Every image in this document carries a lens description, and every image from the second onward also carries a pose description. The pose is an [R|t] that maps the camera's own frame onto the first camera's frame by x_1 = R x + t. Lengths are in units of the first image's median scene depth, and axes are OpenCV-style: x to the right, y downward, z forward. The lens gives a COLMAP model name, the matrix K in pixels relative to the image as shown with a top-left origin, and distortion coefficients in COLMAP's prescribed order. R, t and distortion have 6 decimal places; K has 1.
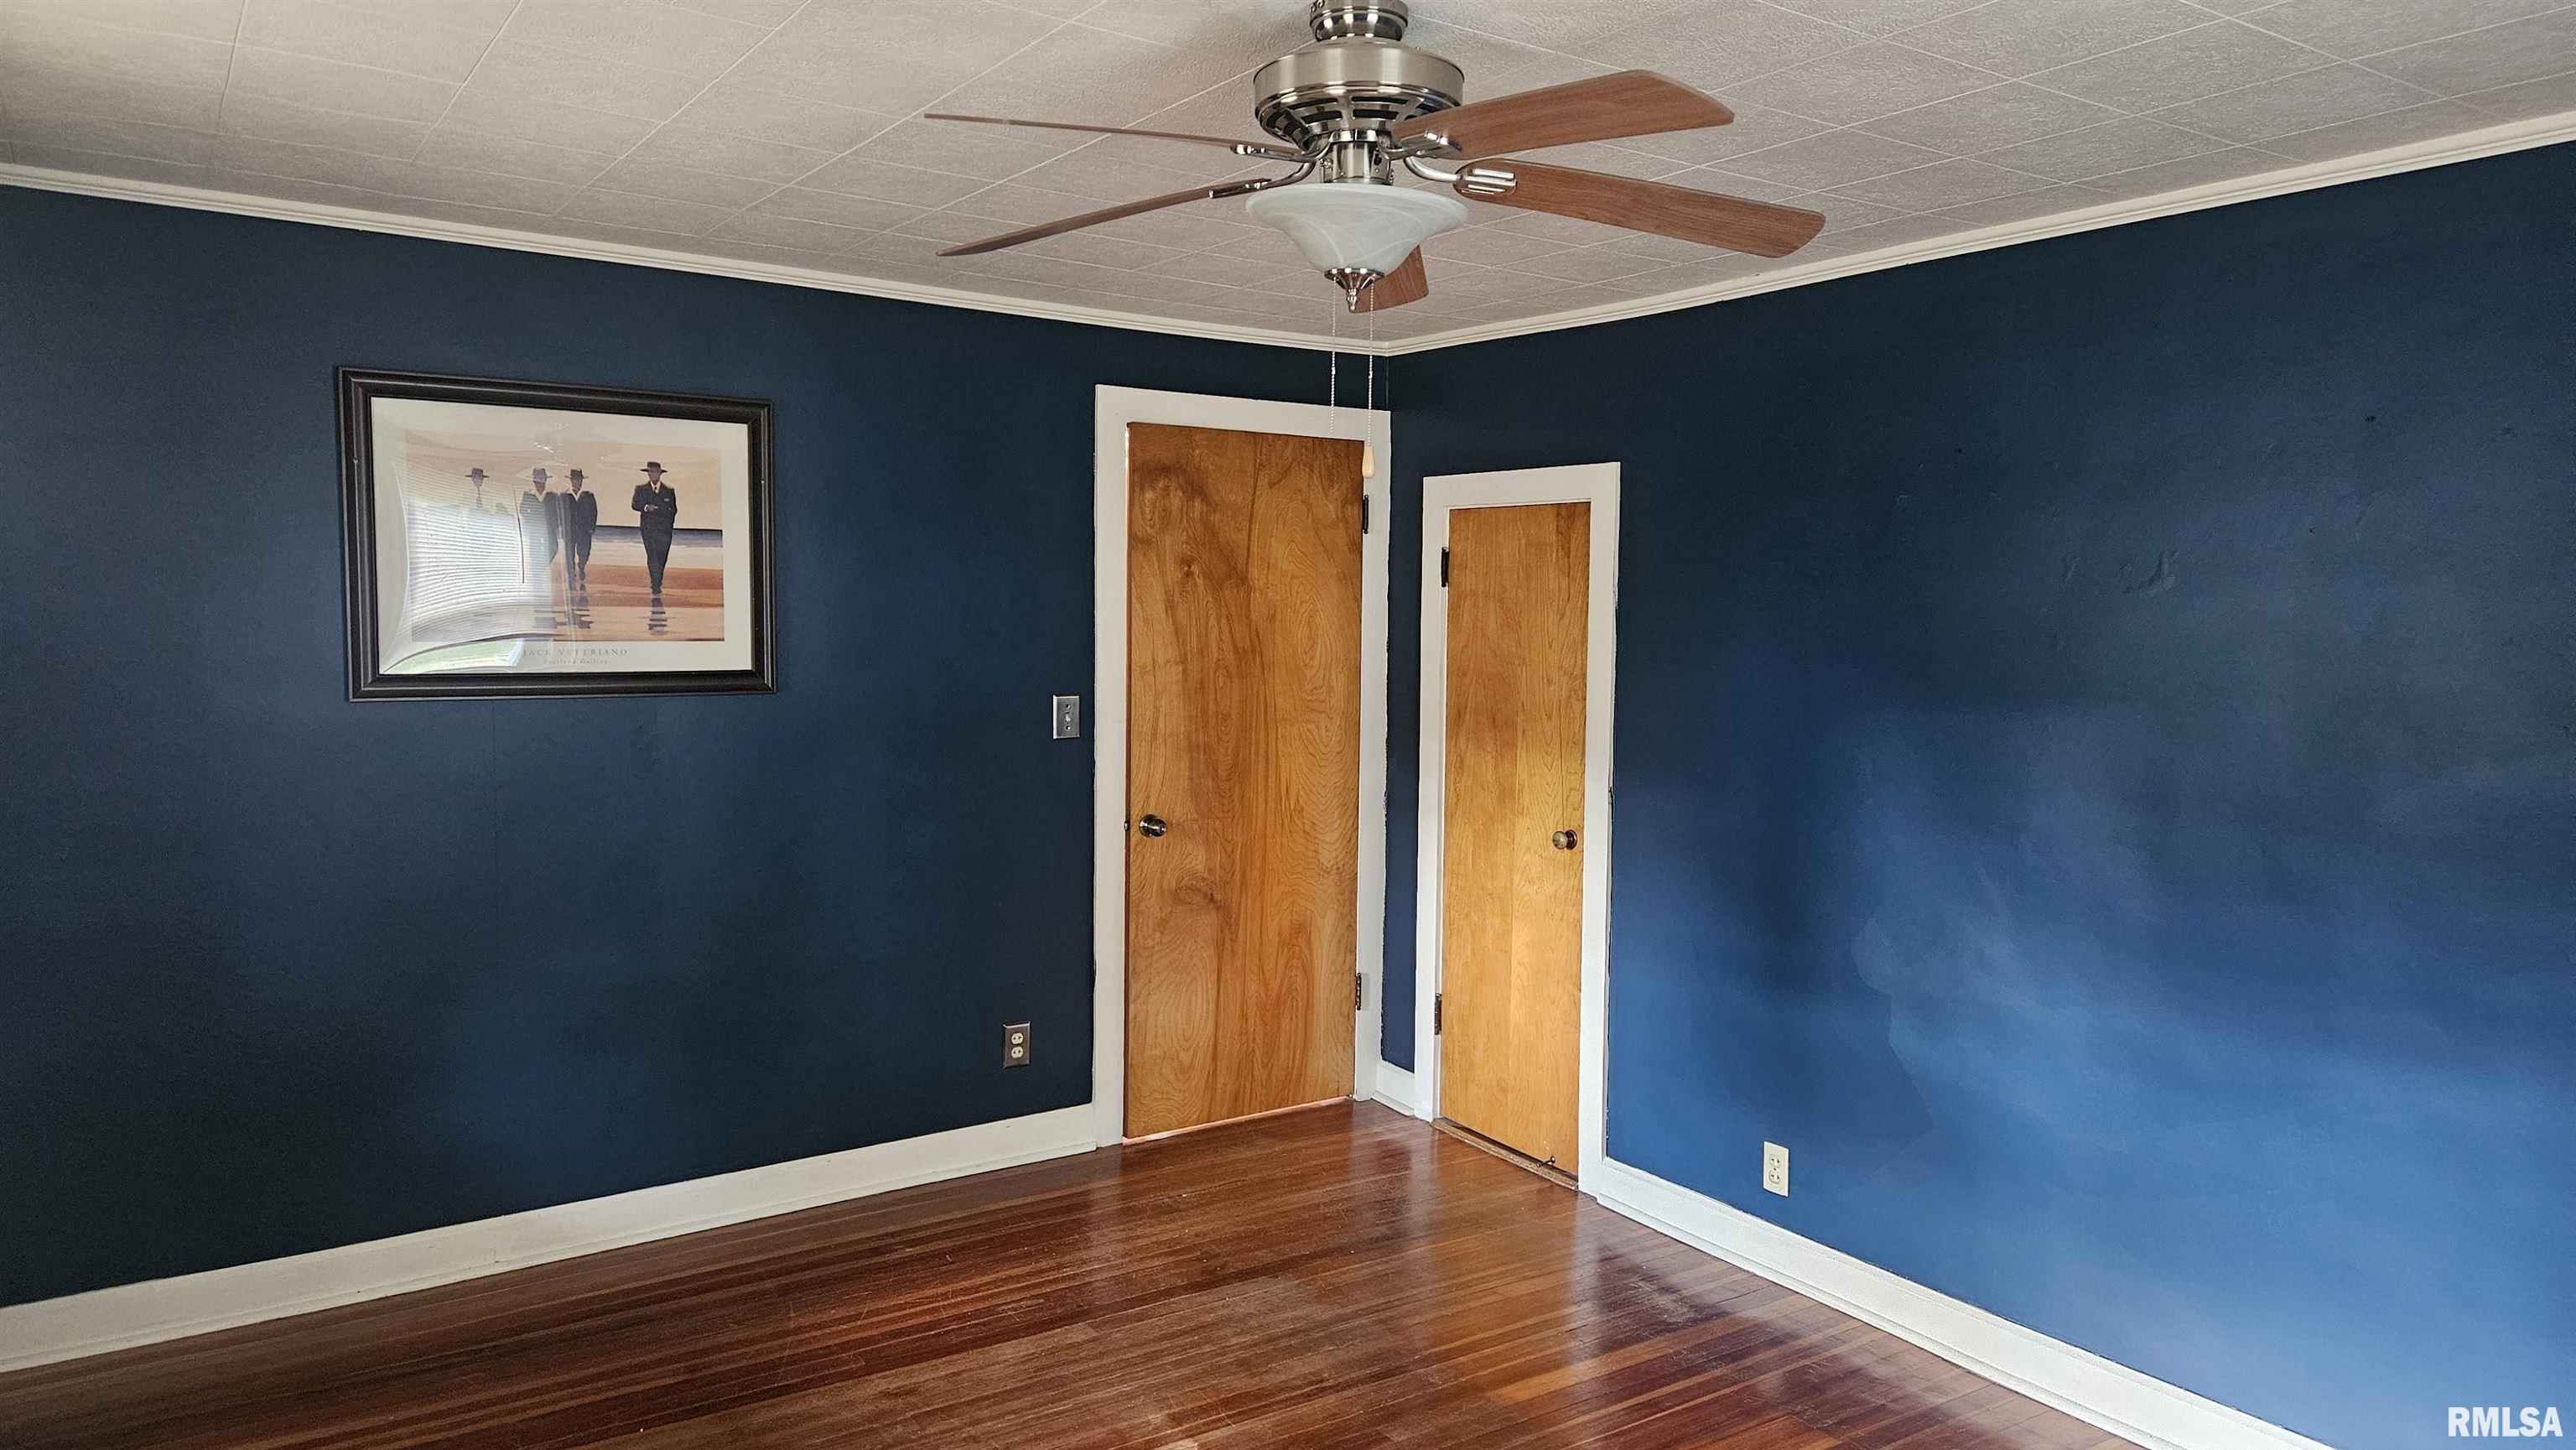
lens RADIAL K [[1662.7, 0, 1278.4], [0, 1662.7, 721.9], [0, 0, 1]] dist [0.115848, -0.100341]
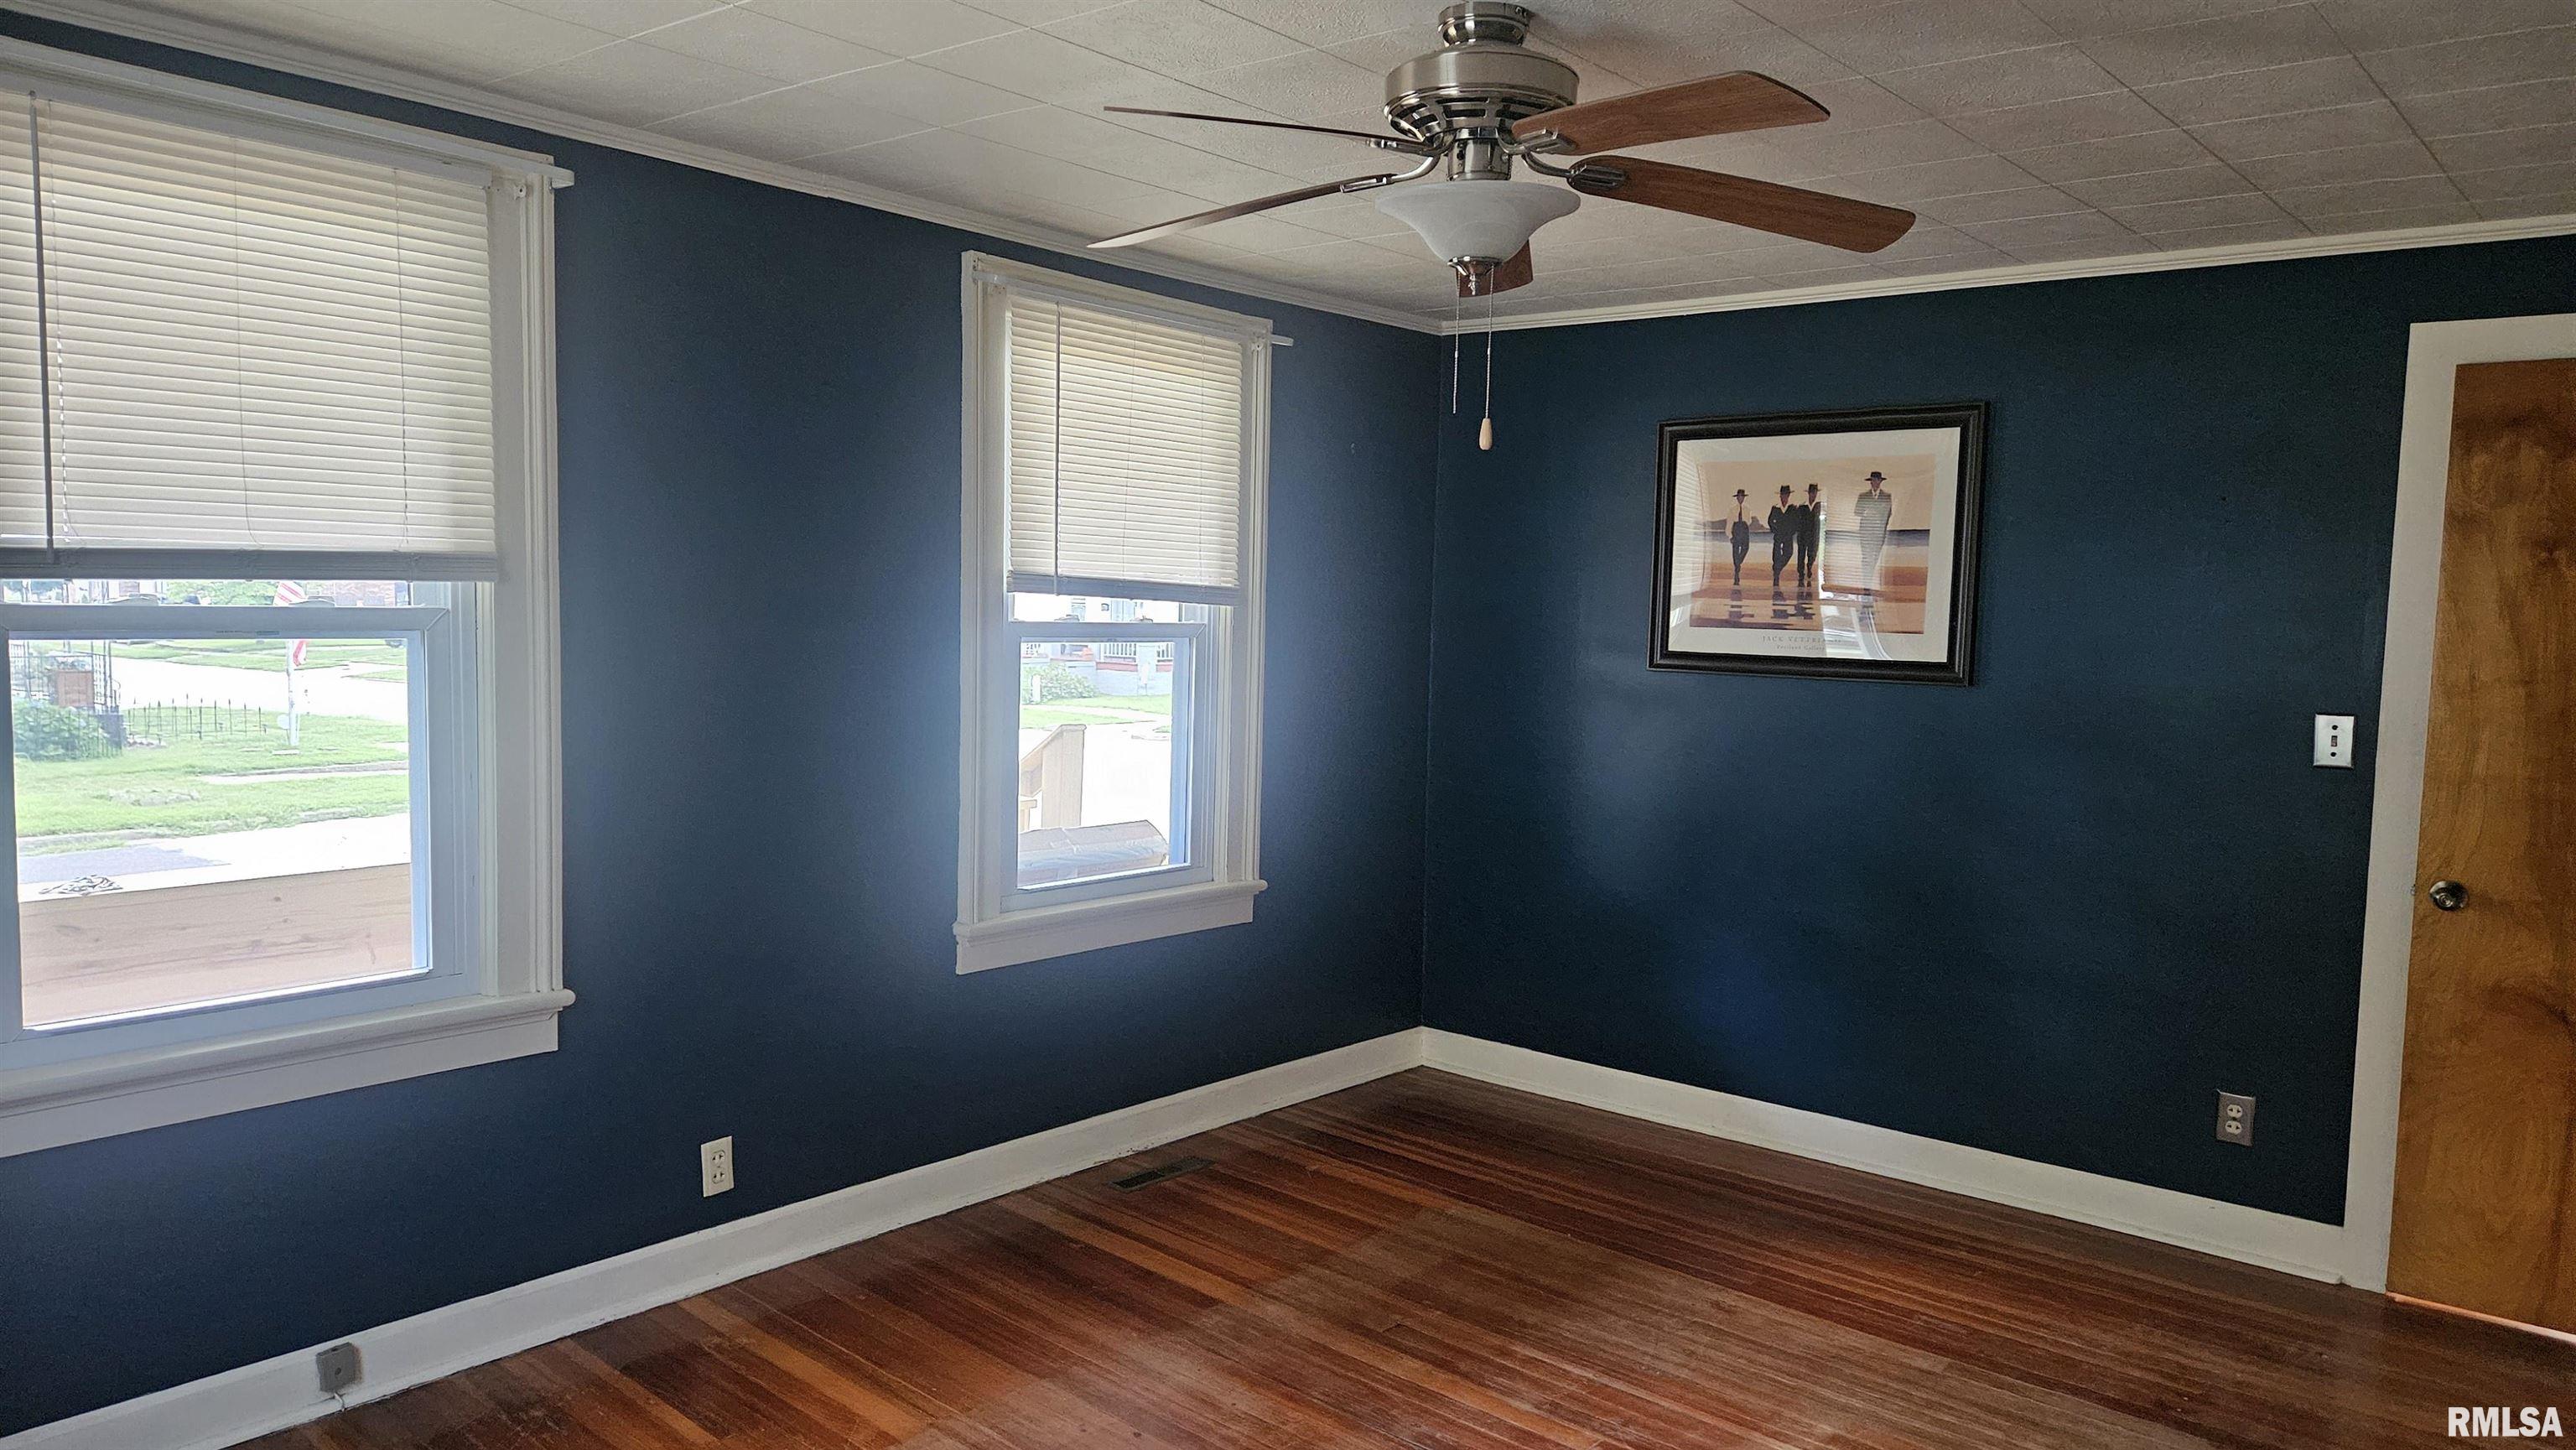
lens RADIAL K [[1662.7, 0, 1278.4], [0, 1662.7, 721.9], [0, 0, 1]] dist [0.115848, -0.100341]
pose [[0.306078, 0.076778, -0.948906, 0.567394], [-0.081724, 0.995182, 0.054161, -0.017380], [0.948492, 0.060971, 0.310878, 0.285772]]
